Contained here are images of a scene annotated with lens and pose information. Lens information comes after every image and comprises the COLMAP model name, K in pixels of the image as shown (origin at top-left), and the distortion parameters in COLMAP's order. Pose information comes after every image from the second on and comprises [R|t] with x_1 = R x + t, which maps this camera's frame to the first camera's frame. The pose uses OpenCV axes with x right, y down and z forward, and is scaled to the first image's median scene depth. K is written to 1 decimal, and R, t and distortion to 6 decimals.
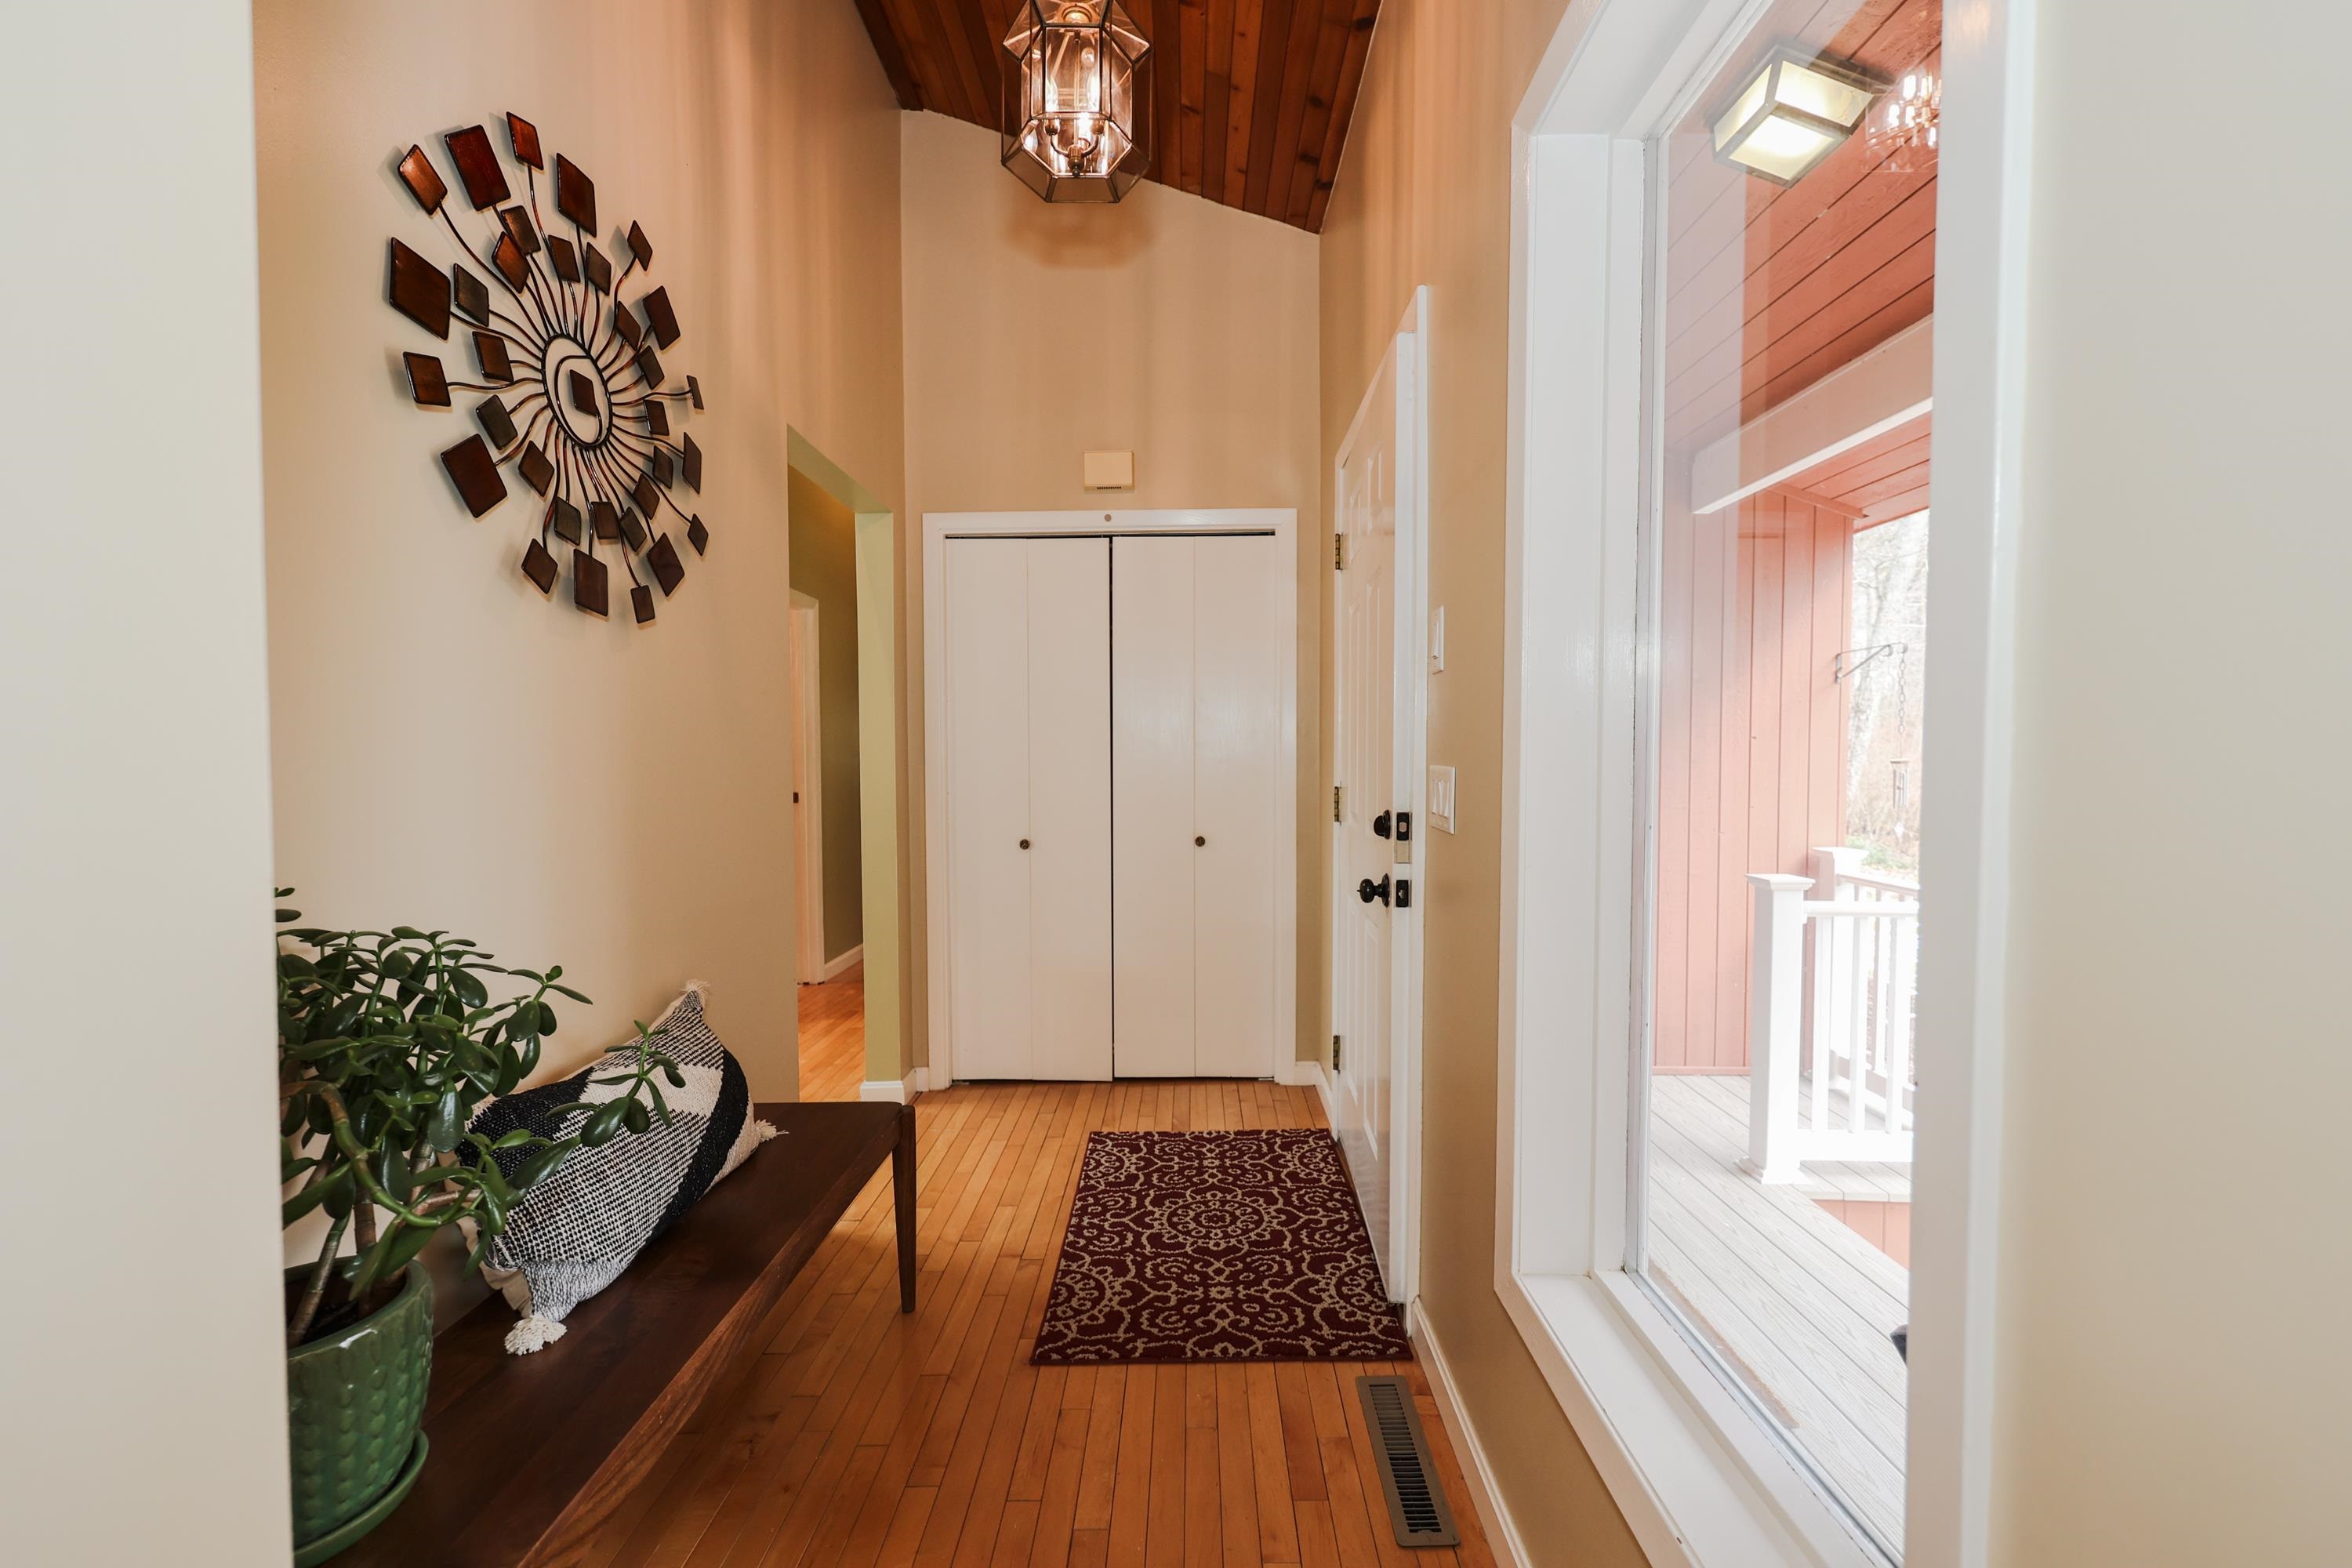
lens RADIAL K [[949.6, 0, 1176.0], [0, 949.6, 784.0], [0, 0, 1]] dist [-0.000933, -0.000075]
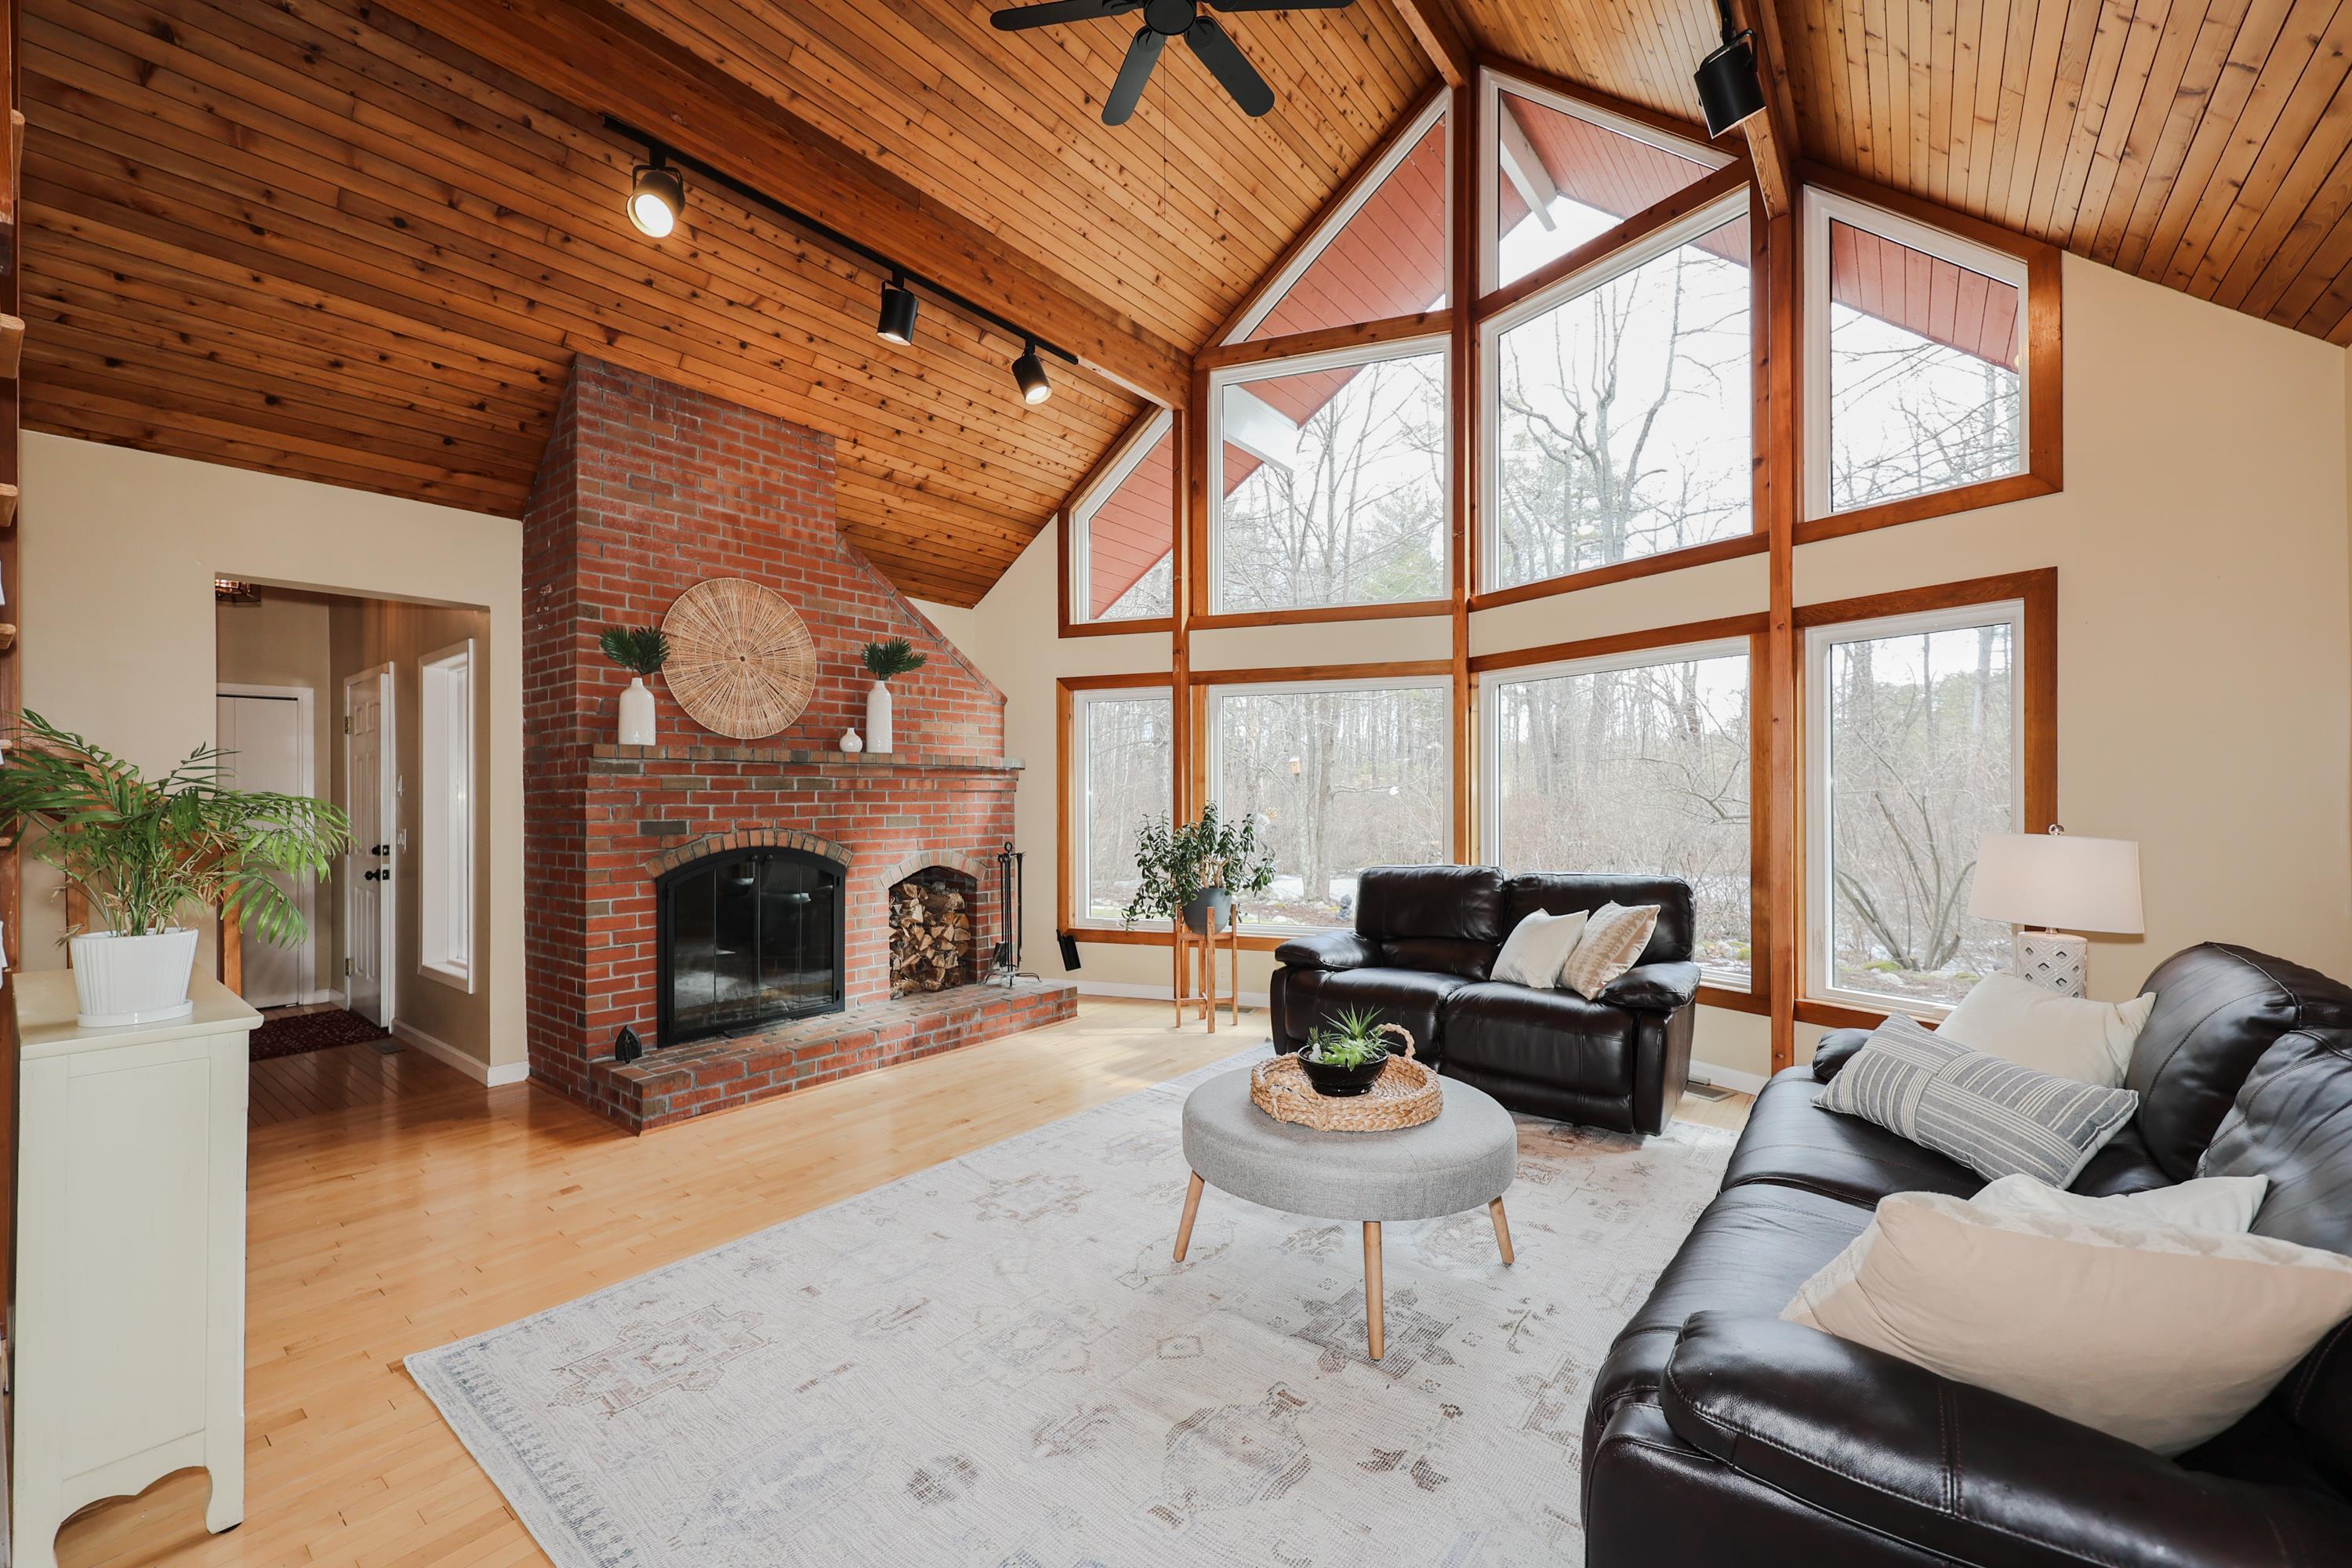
lens RADIAL K [[948.1, 0, 1178.2], [0, 948.1, 797.0], [0, 0, 1]] dist [-0.000858, -0.000315]
pose [[0.597820, 0.000649, 0.801630, -0.679251], [0.030142, 0.999274, -0.023287, 0.030943], [-0.801063, 0.038085, 0.597367, -2.864450]]
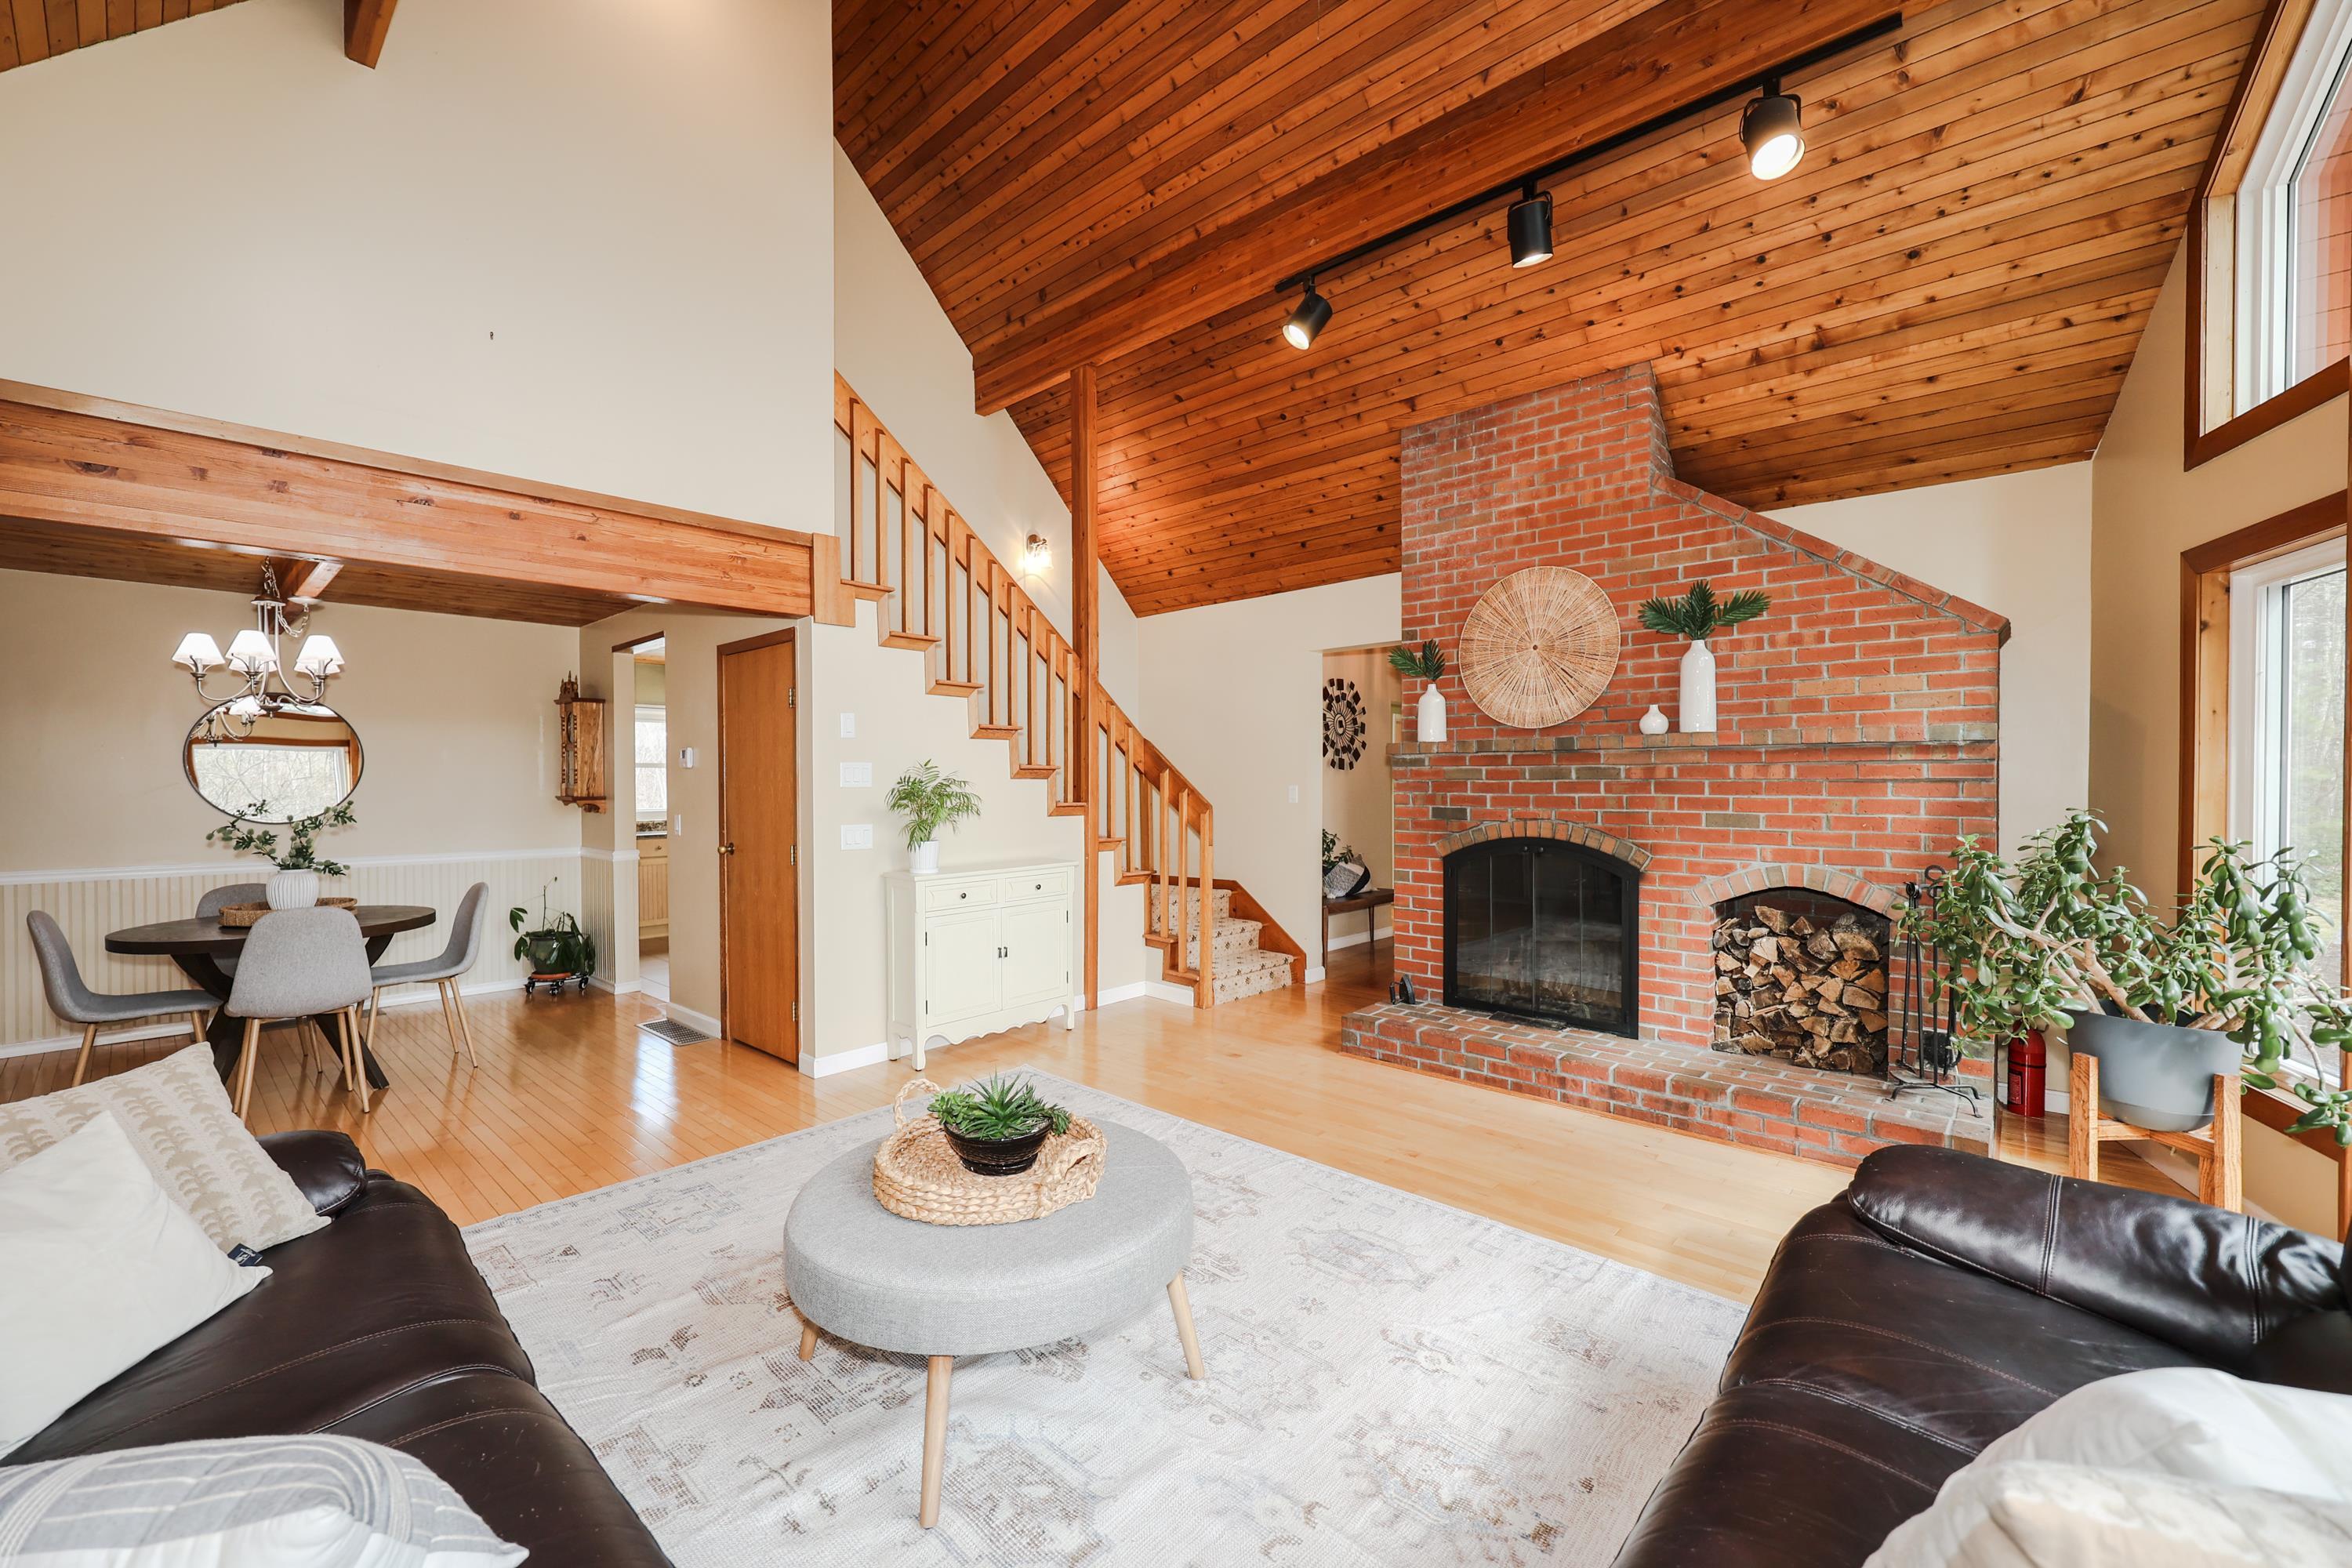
lens RADIAL K [[949.6, 0, 1176.0], [0, 949.6, 784.0], [0, 0, 1]] dist [-0.000933, -0.000075]
pose [[0.753761, 0.005945, -0.657121, 1.782163], [-0.020589, 0.999682, -0.014572, -0.017158], [0.656826, 0.024513, 0.753644, -2.957335]]
